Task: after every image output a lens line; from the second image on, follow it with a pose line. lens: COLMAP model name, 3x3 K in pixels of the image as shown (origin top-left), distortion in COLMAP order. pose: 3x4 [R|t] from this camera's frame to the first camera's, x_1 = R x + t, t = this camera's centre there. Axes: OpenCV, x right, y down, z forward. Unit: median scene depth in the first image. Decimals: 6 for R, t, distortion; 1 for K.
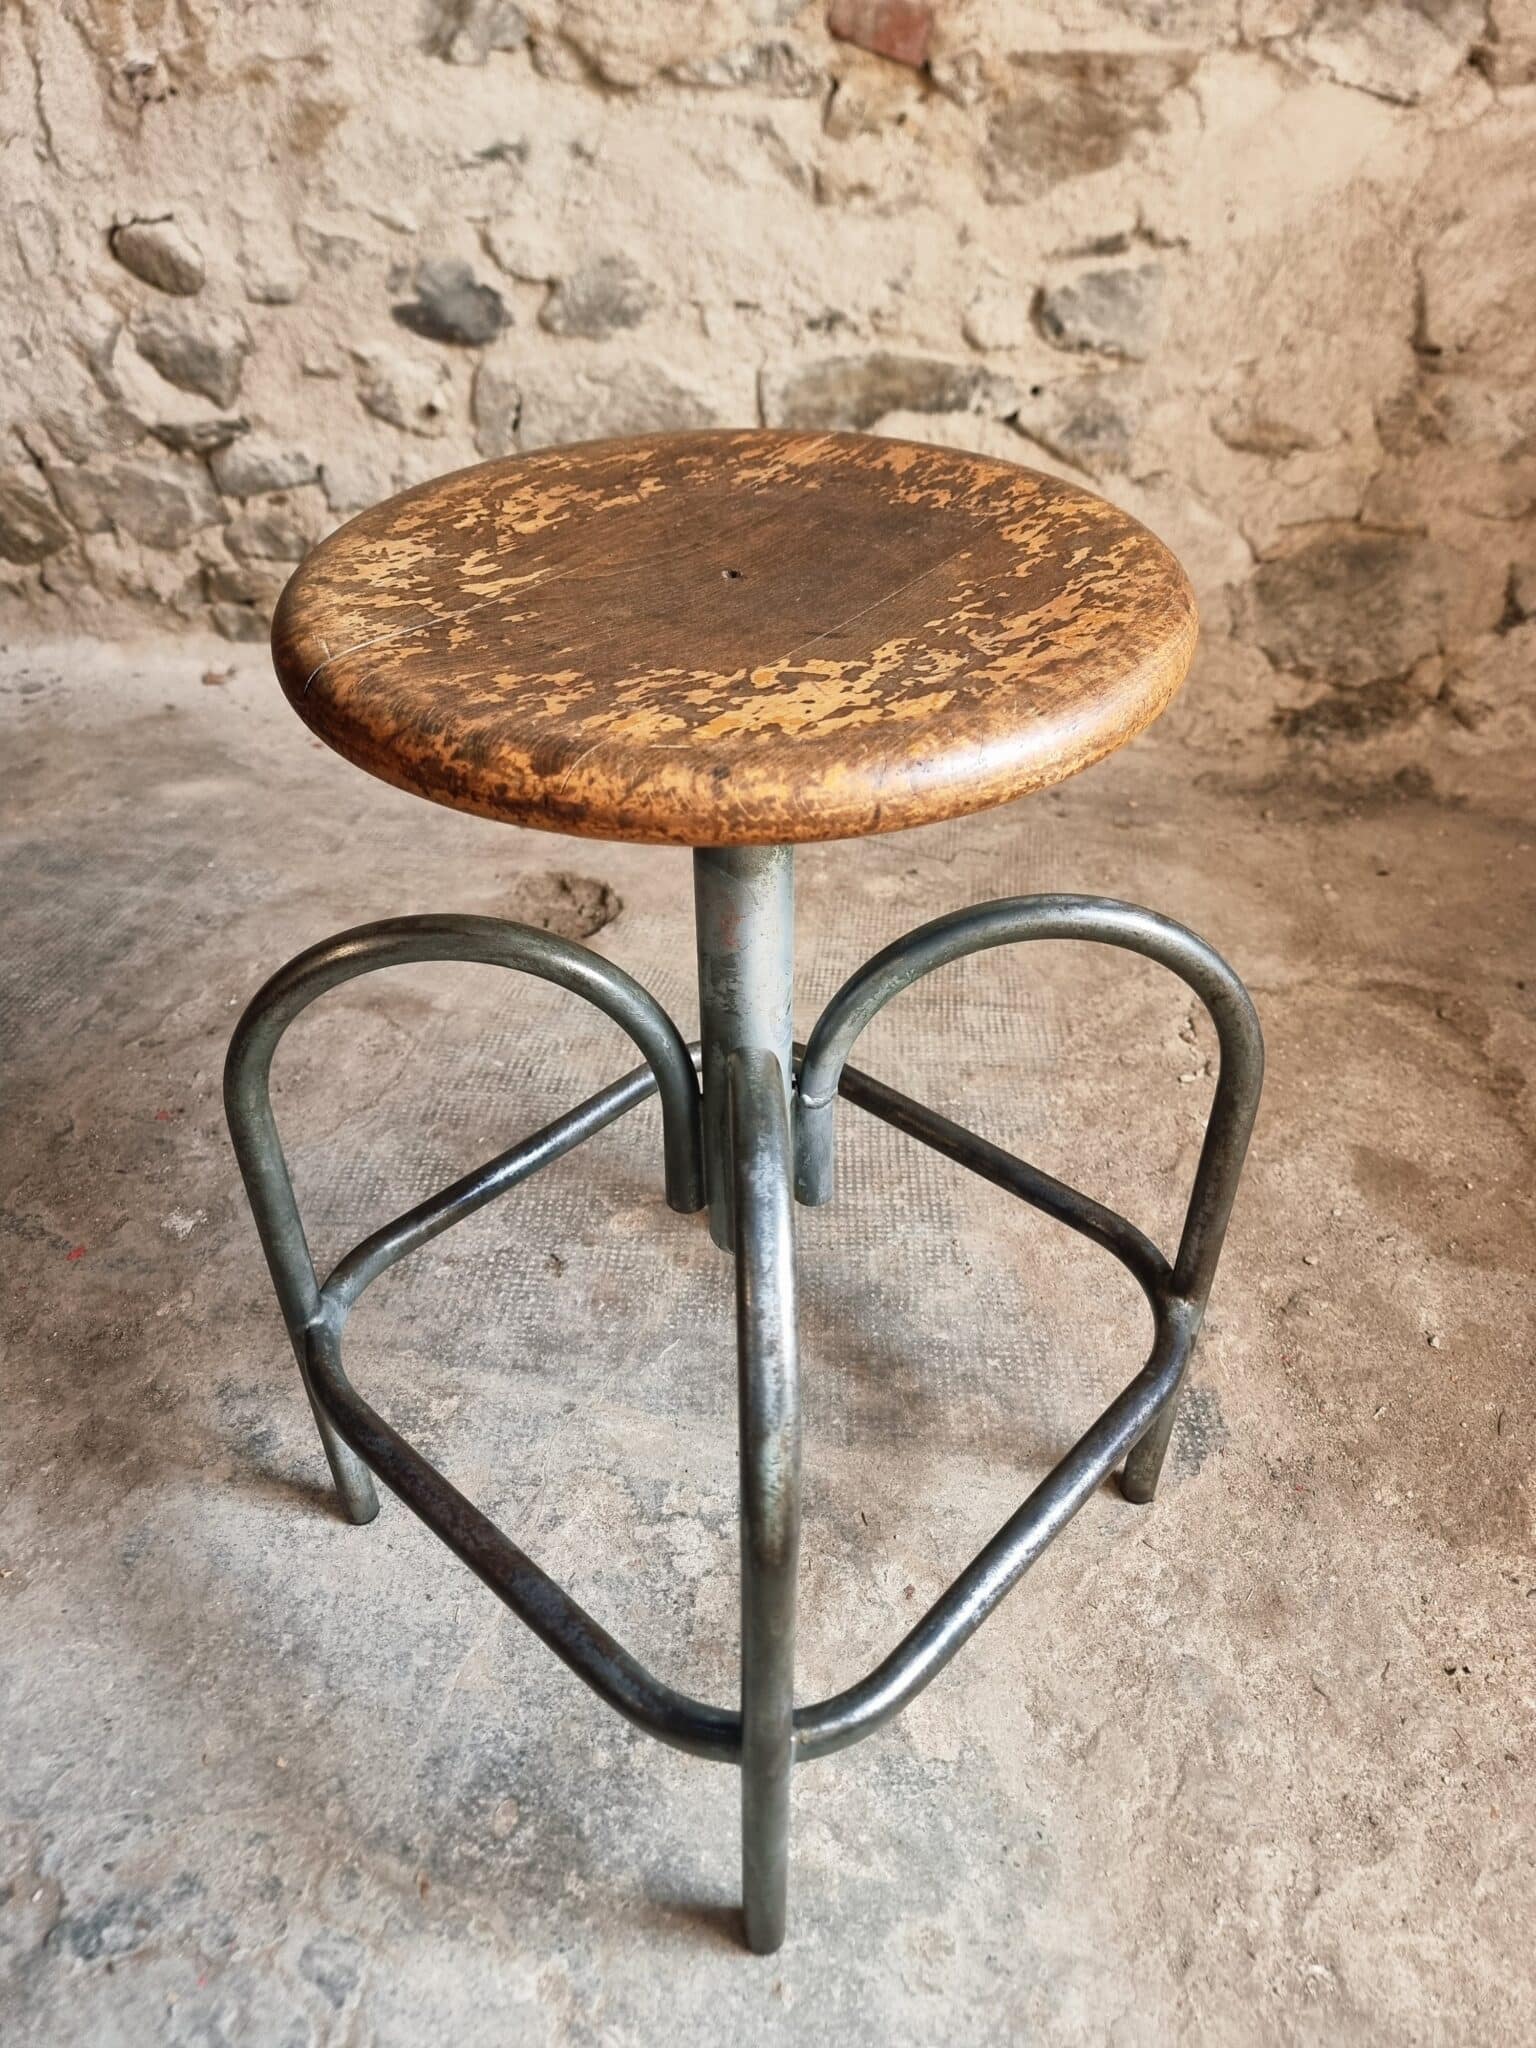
lens RADIAL K [[1453.1, 0, 768.8], [0, 1453.1, 1026.0], [0, 0, 1]] dist [0.057869, -0.058043]
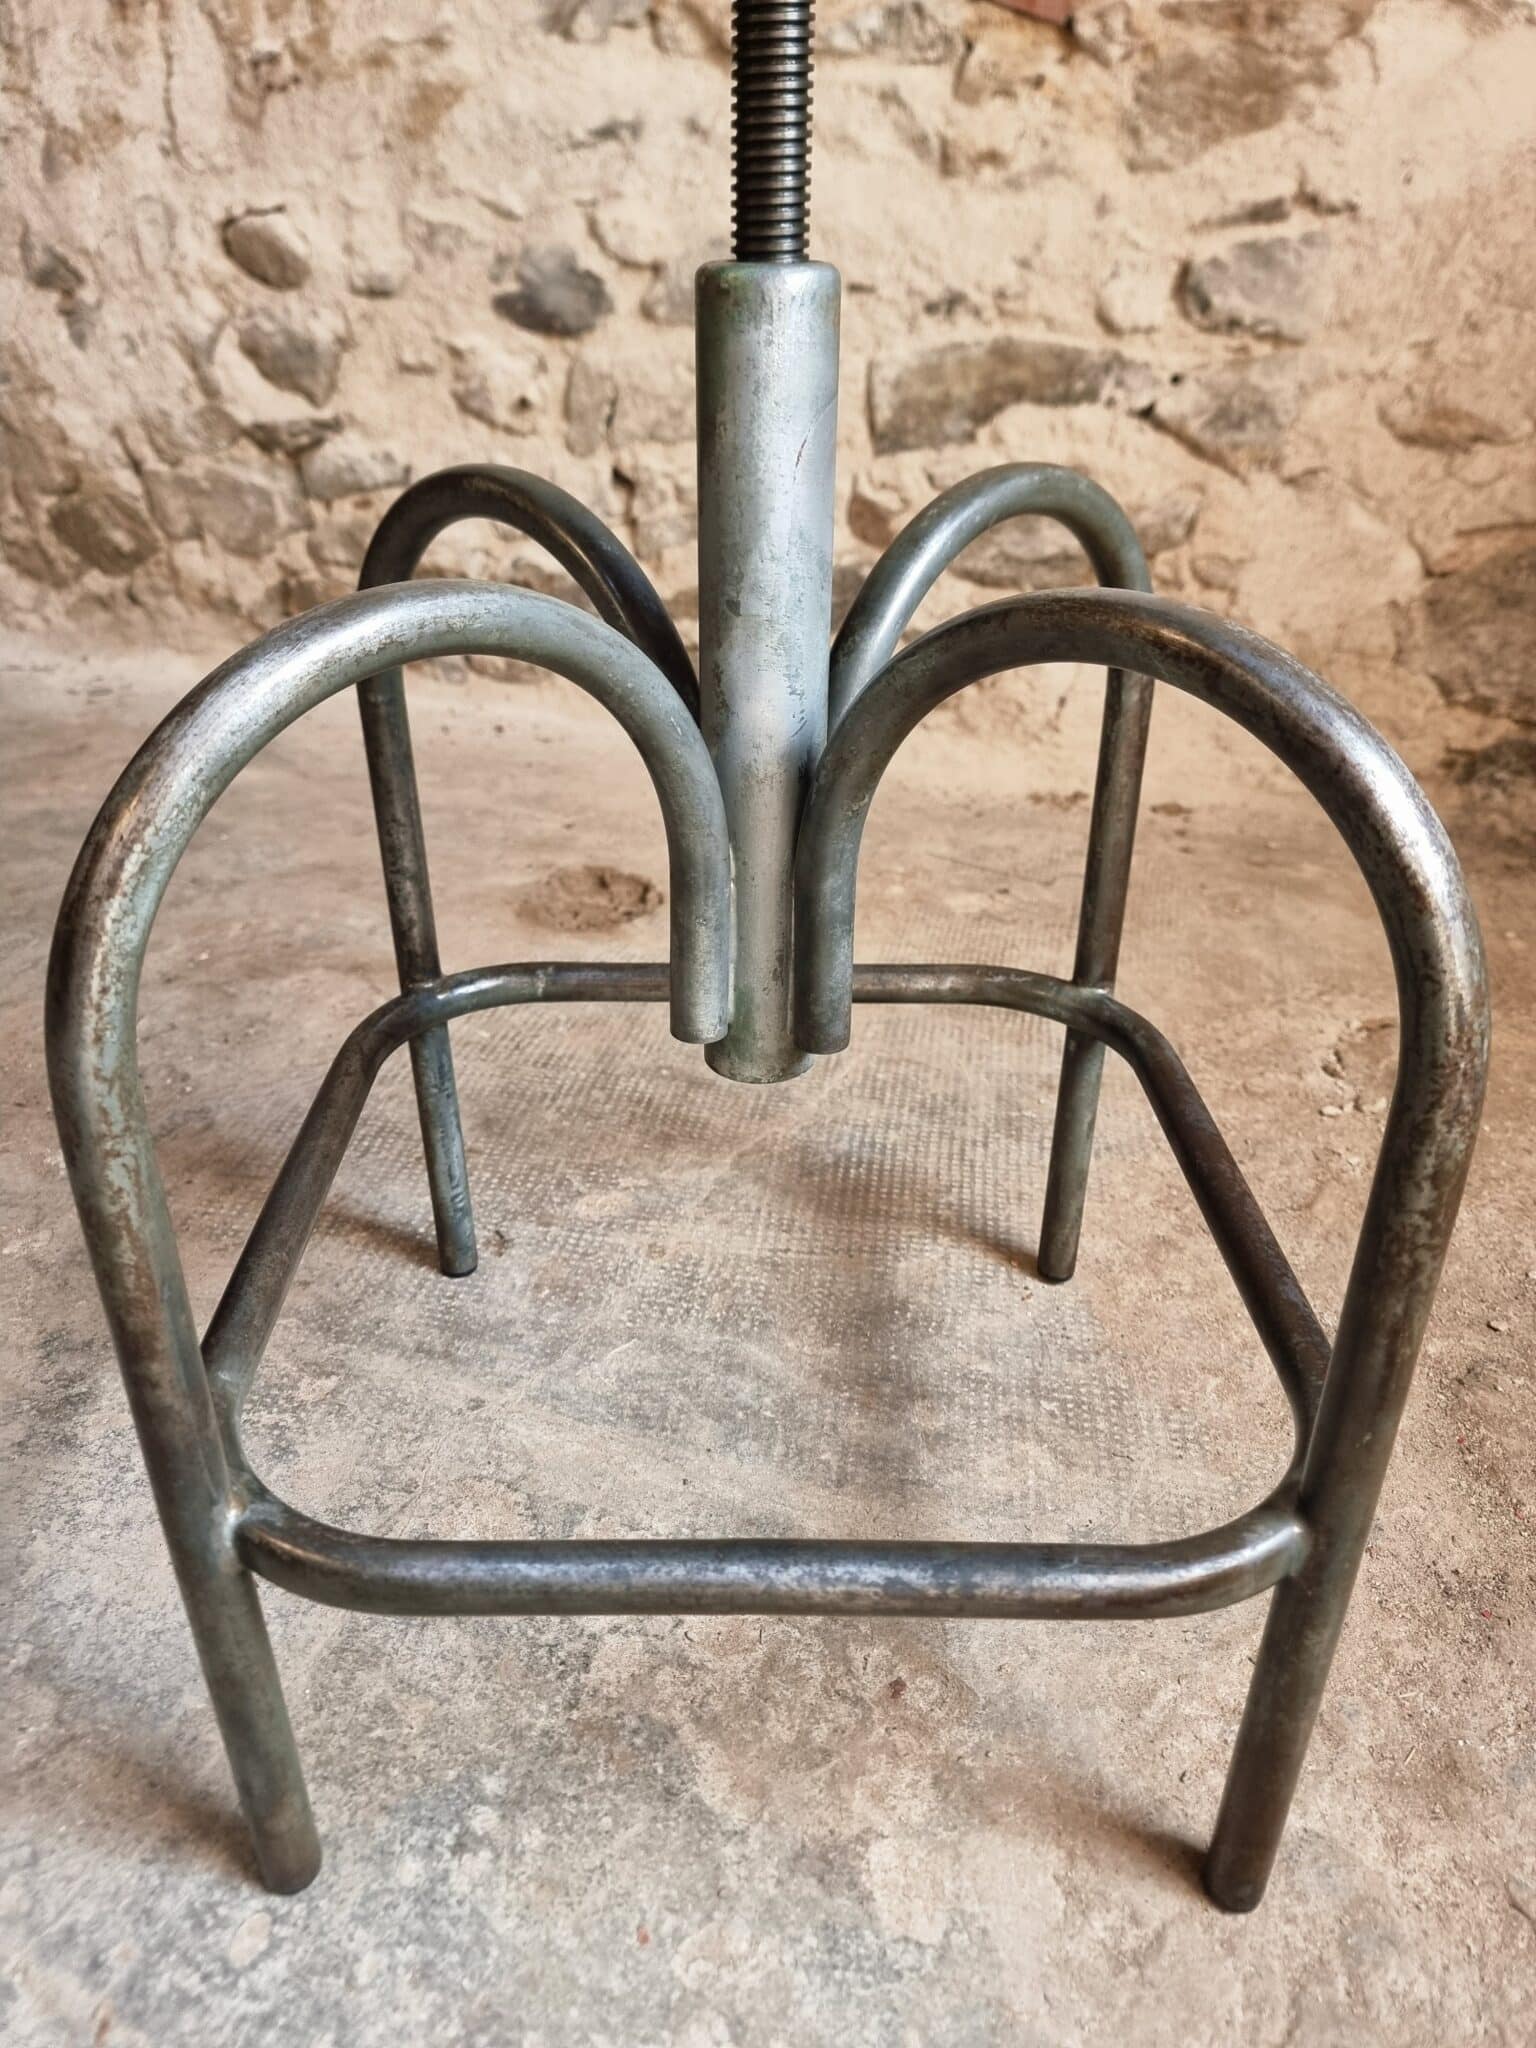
lens RADIAL K [[1454.9, 0, 750.2], [0, 1454.9, 1023.3], [0, 0, 1]] dist [0.048567, -0.048409]
pose [[0.992475, 0.071174, -0.099642, 0.043024], [-0.084442, 0.987105, -0.135992, 0.103387], [0.088678, 0.143383, 0.985686, 0.156615]]
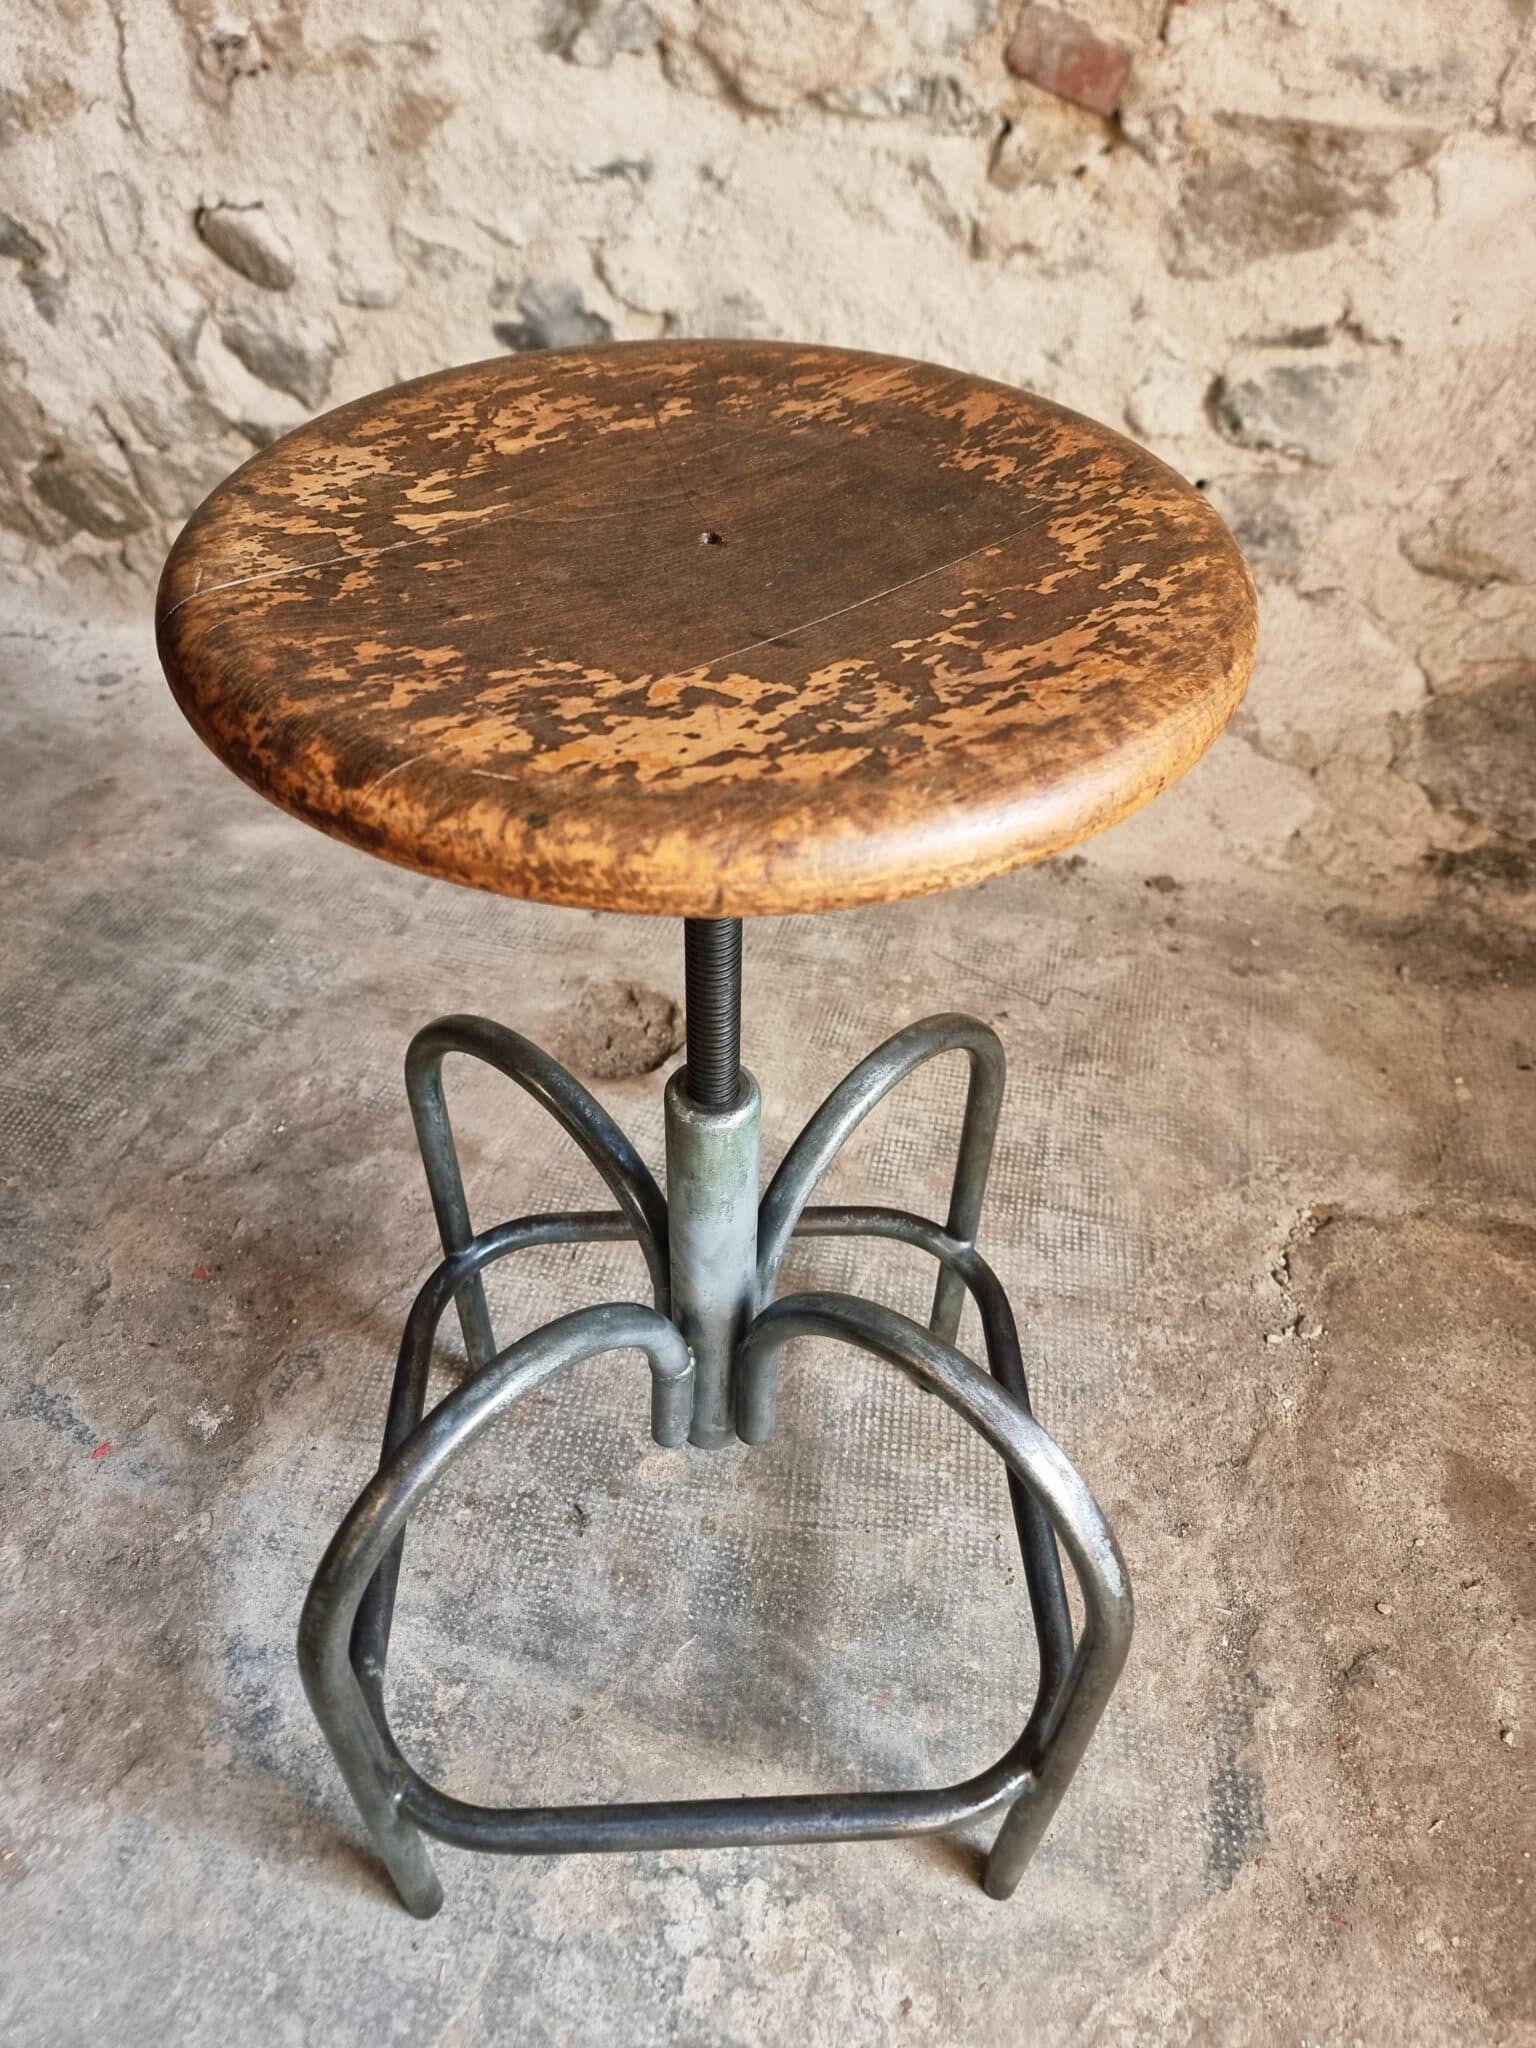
lens RADIAL K [[1448.3, 0, 748.2], [0, 1448.3, 1028.5], [0, 0, 1]] dist [0.060946, -0.057884]
pose [[0.993656, 0.091148, -0.065870, -0.000802], [-0.082031, 0.988130, 0.129882, -0.210665], [0.076927, -0.123655, 0.989339, 0.070289]]
